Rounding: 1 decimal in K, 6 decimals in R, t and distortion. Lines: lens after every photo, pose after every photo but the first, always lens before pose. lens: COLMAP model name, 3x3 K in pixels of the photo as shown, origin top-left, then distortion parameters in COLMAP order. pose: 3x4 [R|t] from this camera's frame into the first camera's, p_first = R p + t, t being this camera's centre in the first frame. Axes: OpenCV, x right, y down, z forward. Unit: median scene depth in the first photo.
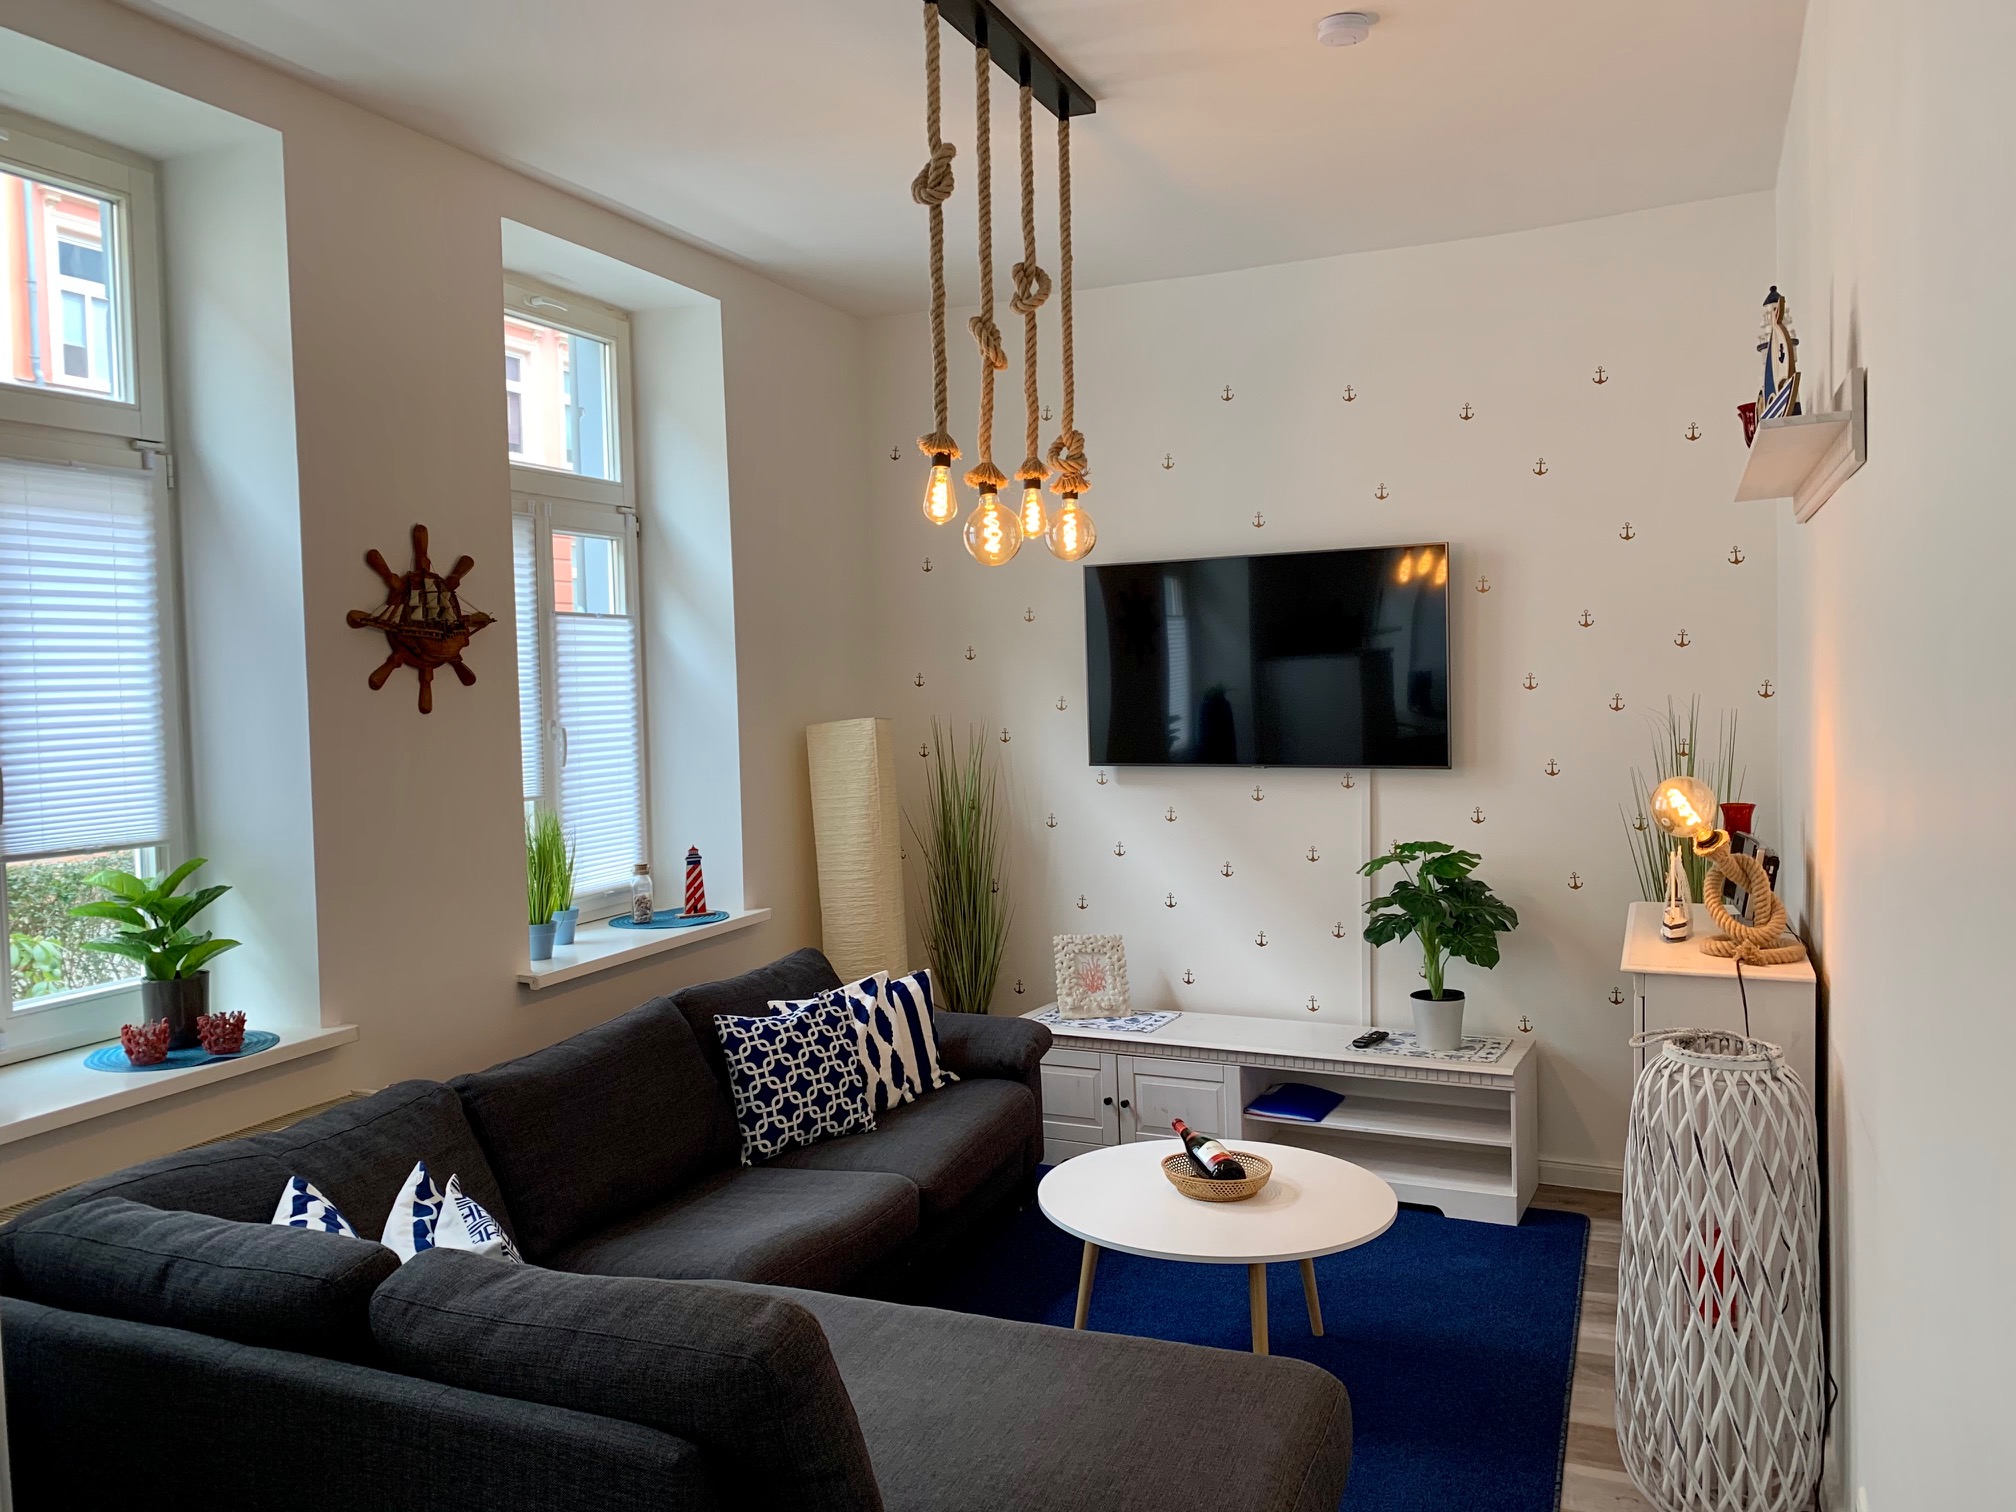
lens RADIAL K [[1554.9, 0, 1008.0], [0, 1554.9, 756.0], [0, 0, 1]] dist [0.100689, -0.145806]
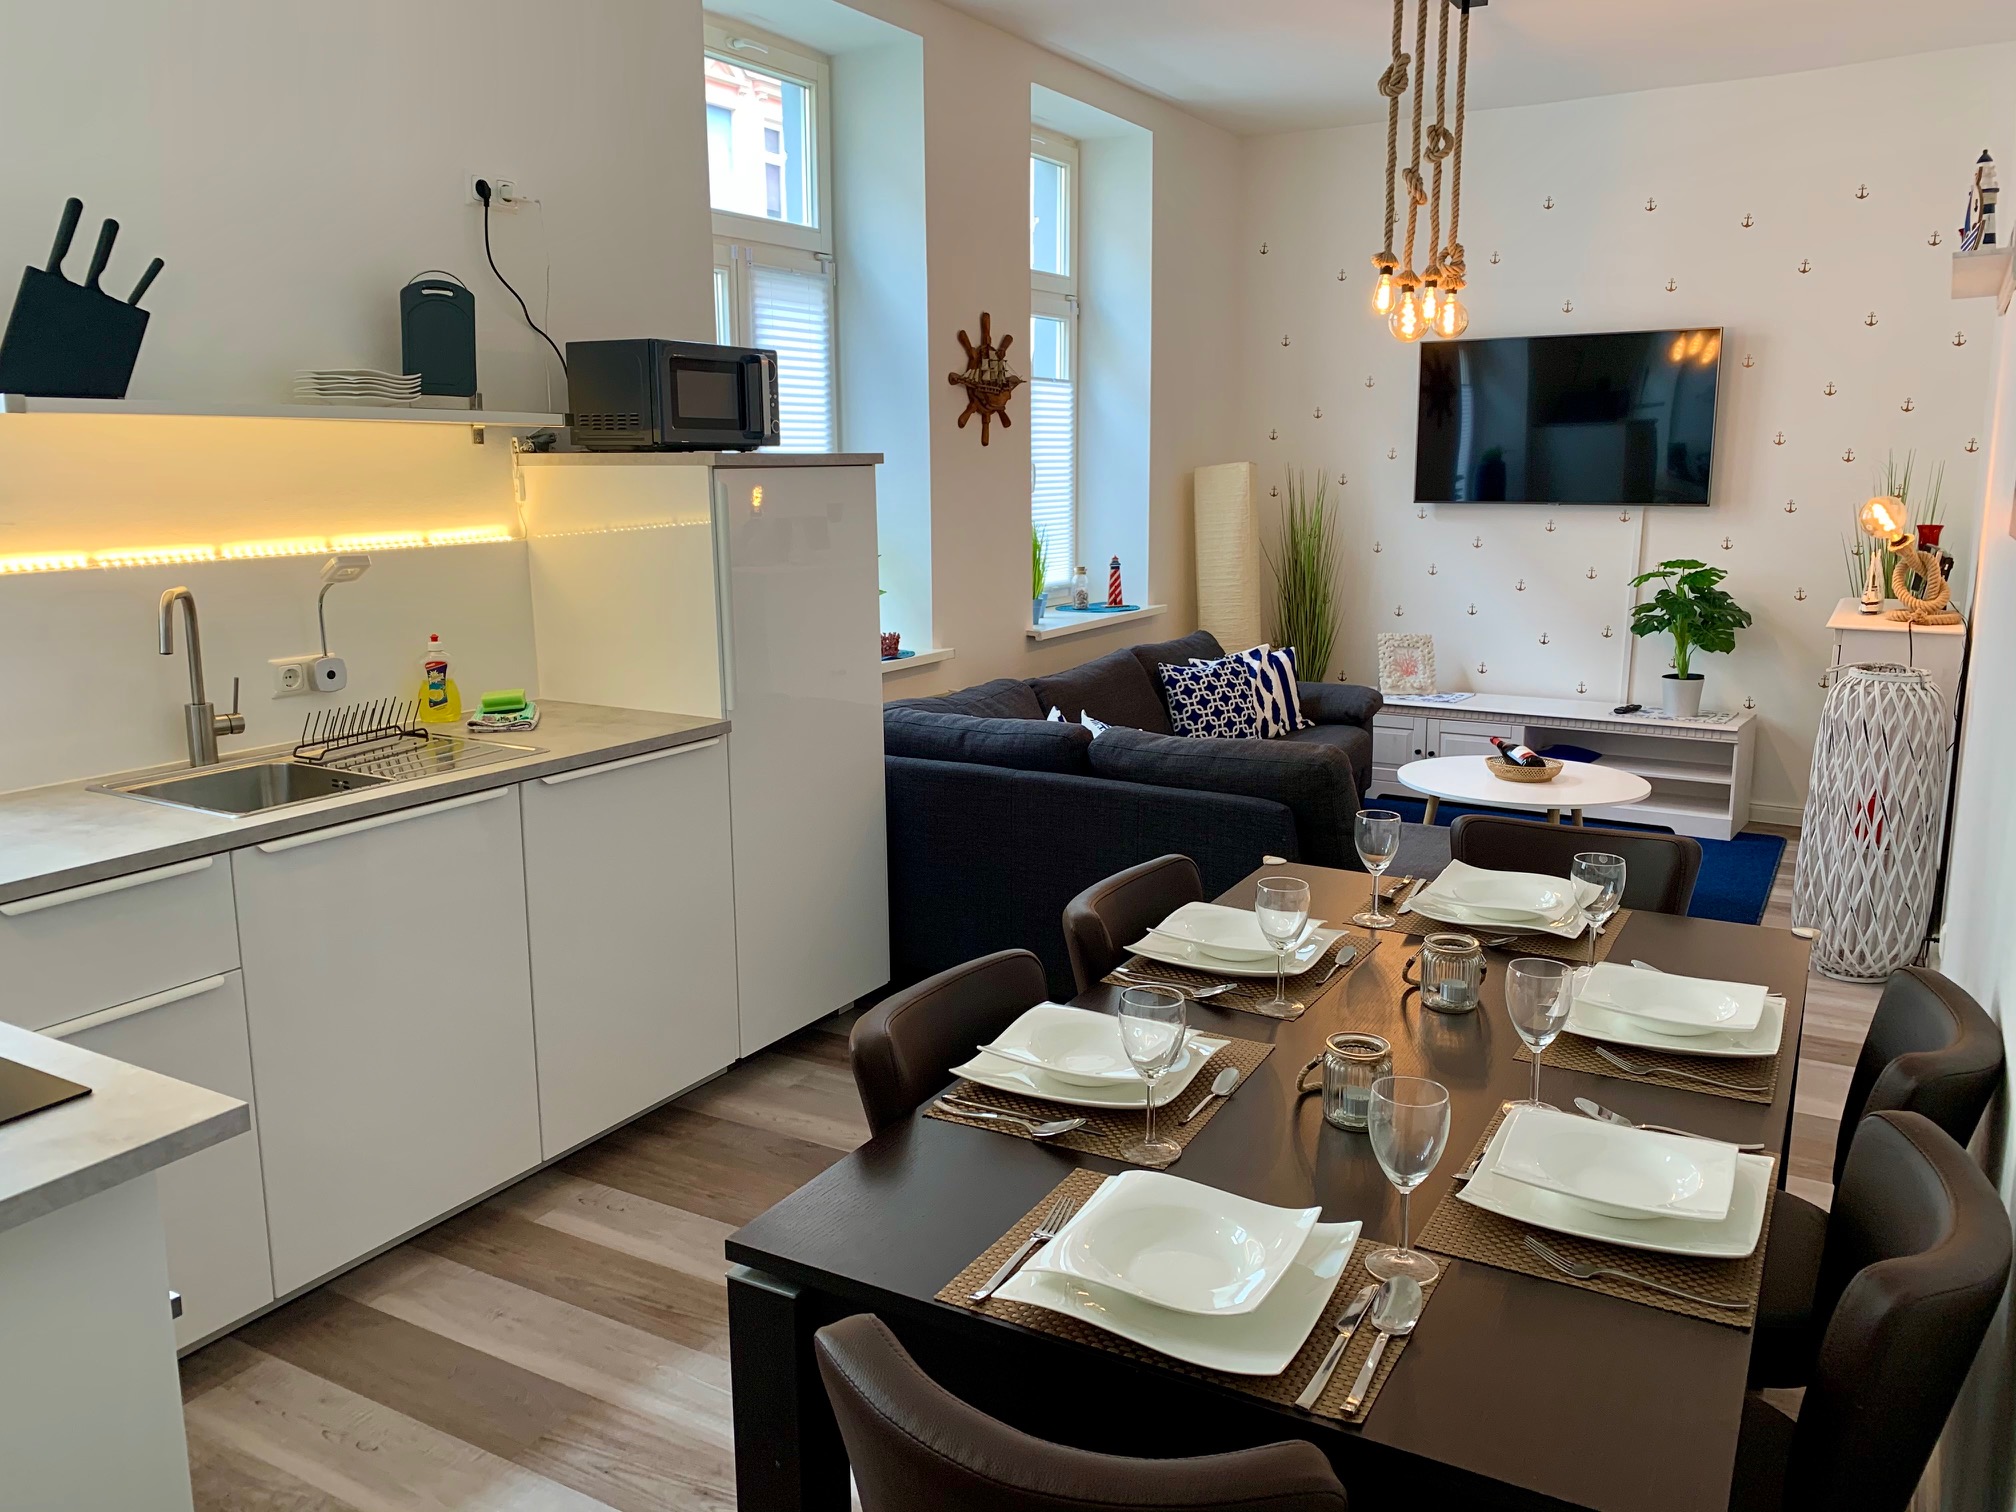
lens RADIAL K [[1547.6, 0, 1008.0], [0, 1547.6, 756.0], [0, 0, 1]] dist [0.082308, -0.114097]
pose [[0.991672, 0.041317, -0.121978, -0.147954], [-0.024022, 0.989861, 0.139997, 0.053725], [0.126526, -0.135901, 0.982610, -0.441437]]
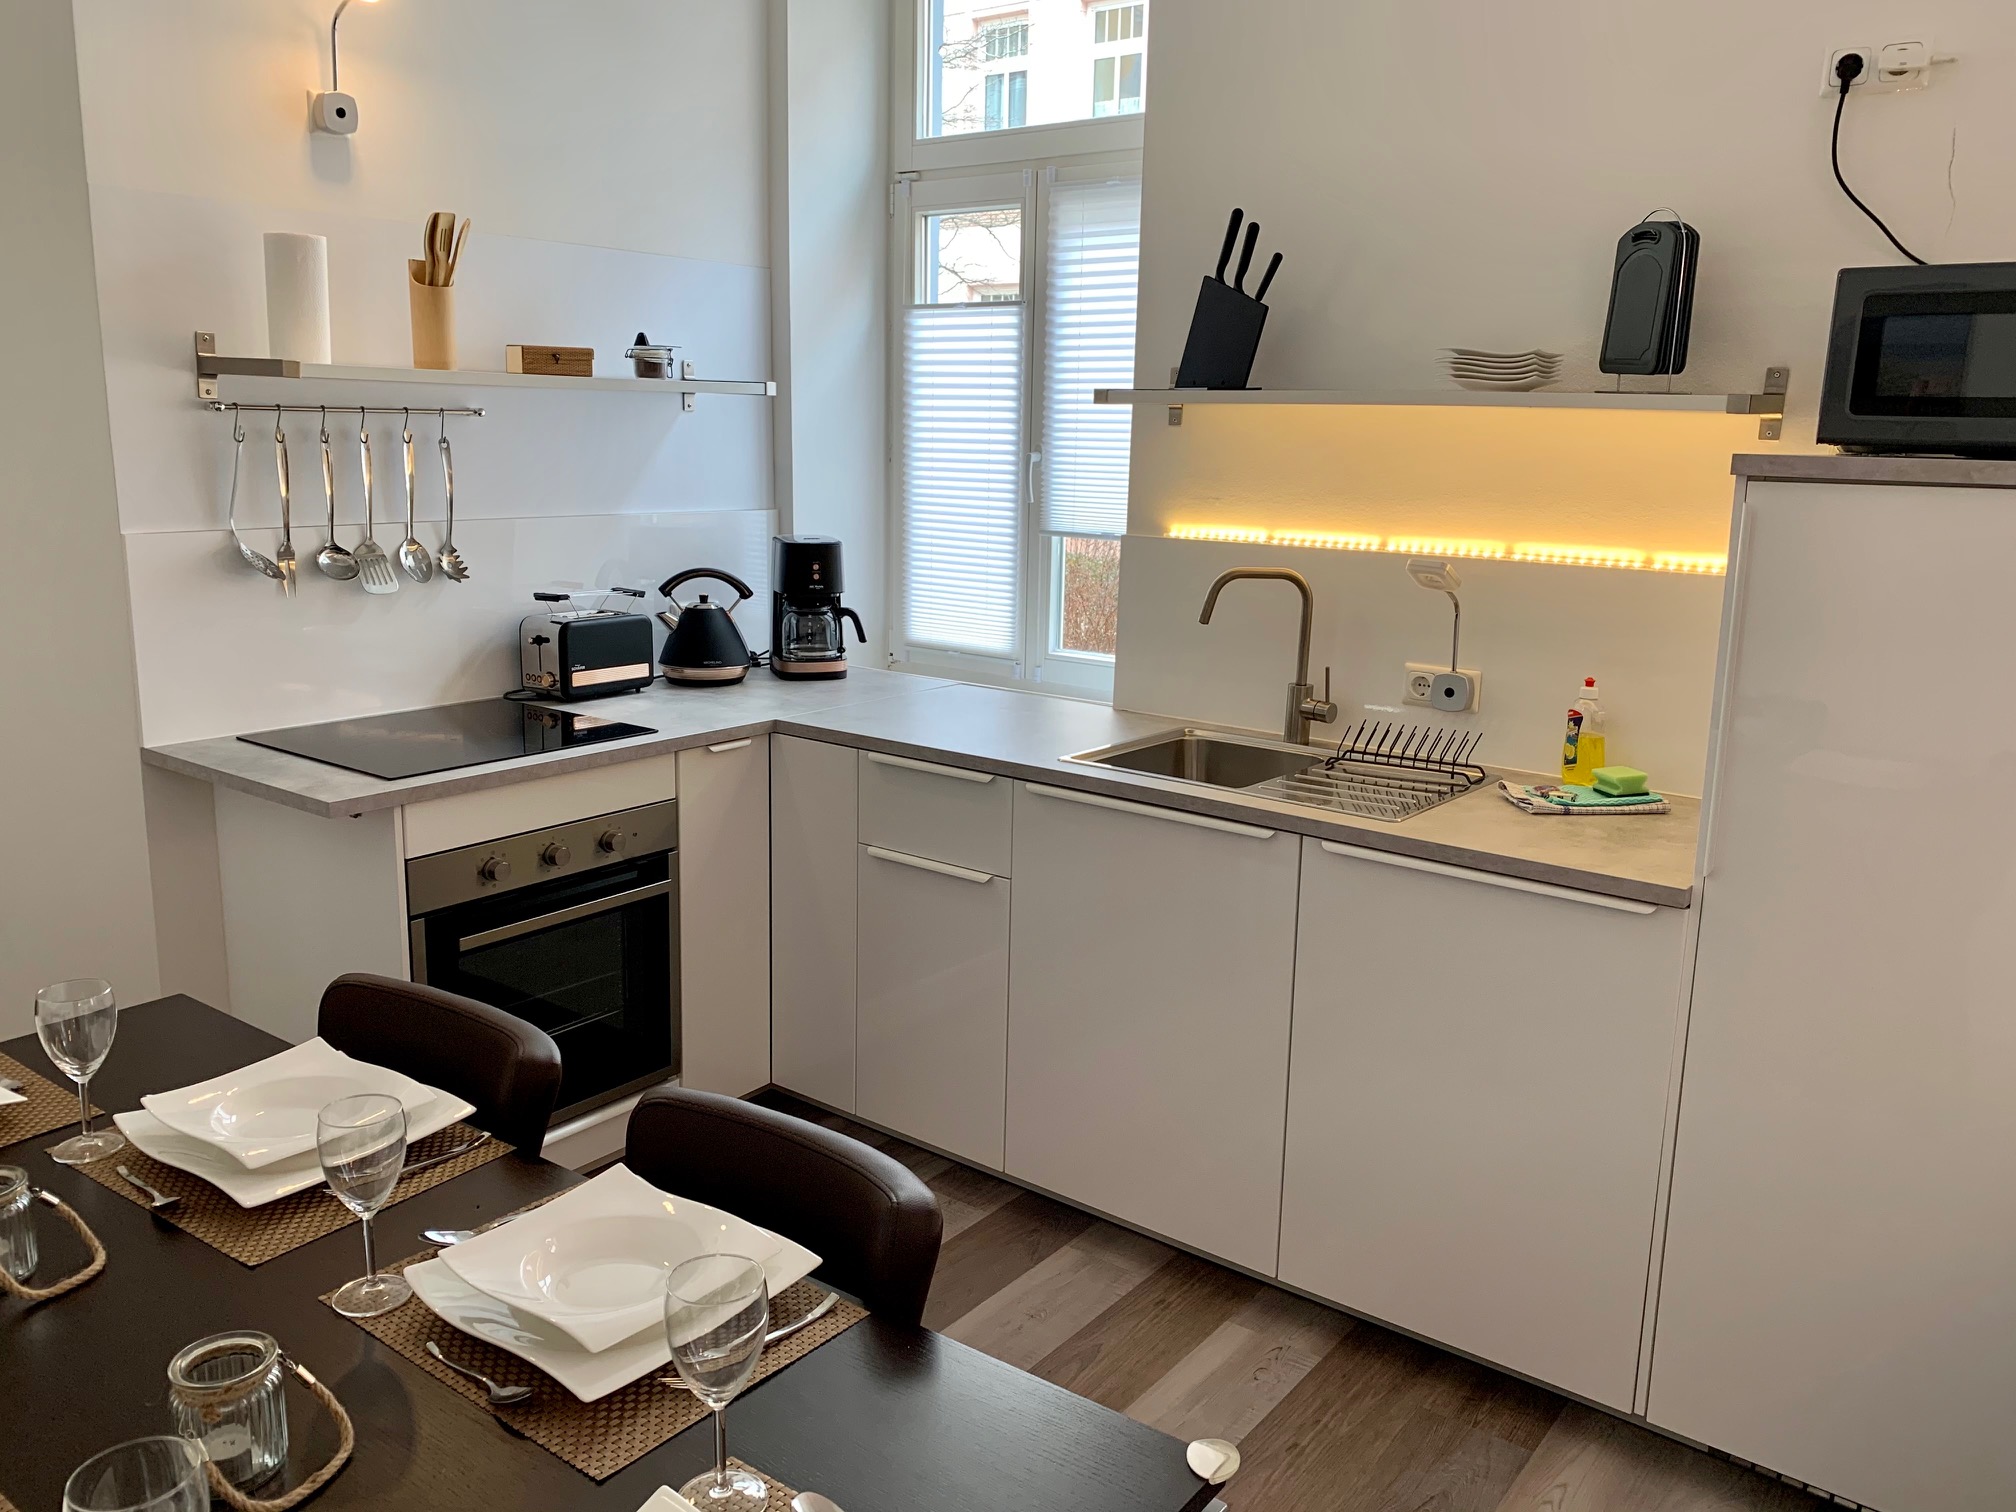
lens RADIAL K [[1554.9, 0, 1008.0], [0, 1554.9, 756.0], [0, 0, 1]] dist [0.100689, -0.145806]
pose [[-0.250821, 0.212287, -0.944470, 0.615013], [-0.072915, 0.968743, 0.237107, -0.071247], [0.965283, 0.128337, -0.227502, 1.442855]]
